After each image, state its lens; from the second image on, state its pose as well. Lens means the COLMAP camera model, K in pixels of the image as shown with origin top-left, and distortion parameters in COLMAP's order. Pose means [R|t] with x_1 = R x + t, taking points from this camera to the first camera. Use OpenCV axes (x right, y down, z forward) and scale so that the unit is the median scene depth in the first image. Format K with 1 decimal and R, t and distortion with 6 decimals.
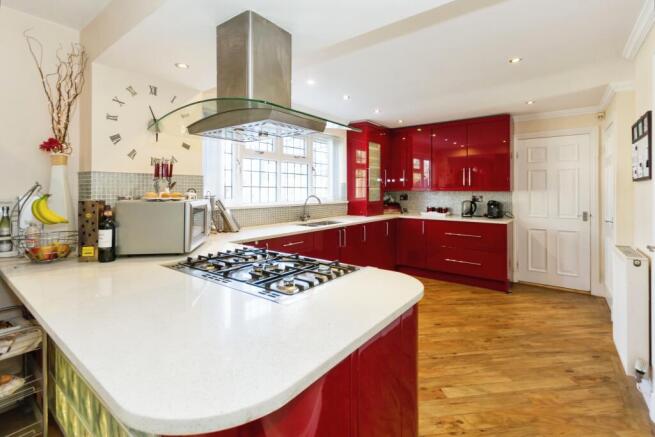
lens RADIAL K [[303.7, 0, 327.4], [0, 303.7, 189.2], [0, 0, 1]] dist [0.000353, 0.000055]
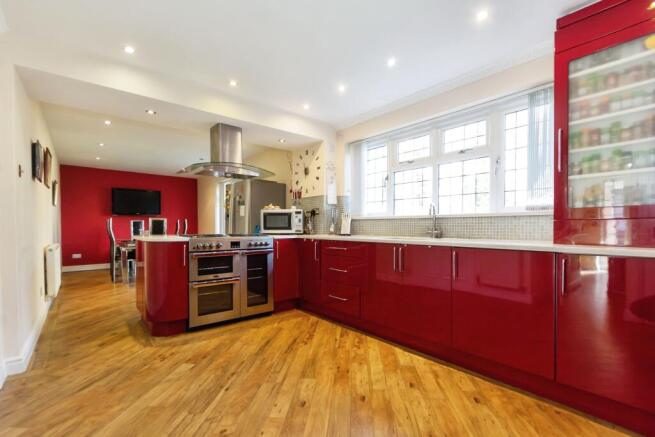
lens RADIAL K [[294.3, 0, 327.1], [0, 294.3, 228.5], [0, 0, 1]] dist [-0.000243, 0.000074]
pose [[-0.210671, 0.008283, -0.977522, 1.254066], [0.002277, 0.999966, 0.007982, 0.135964], [0.977554, -0.000544, -0.210682, 1.604982]]
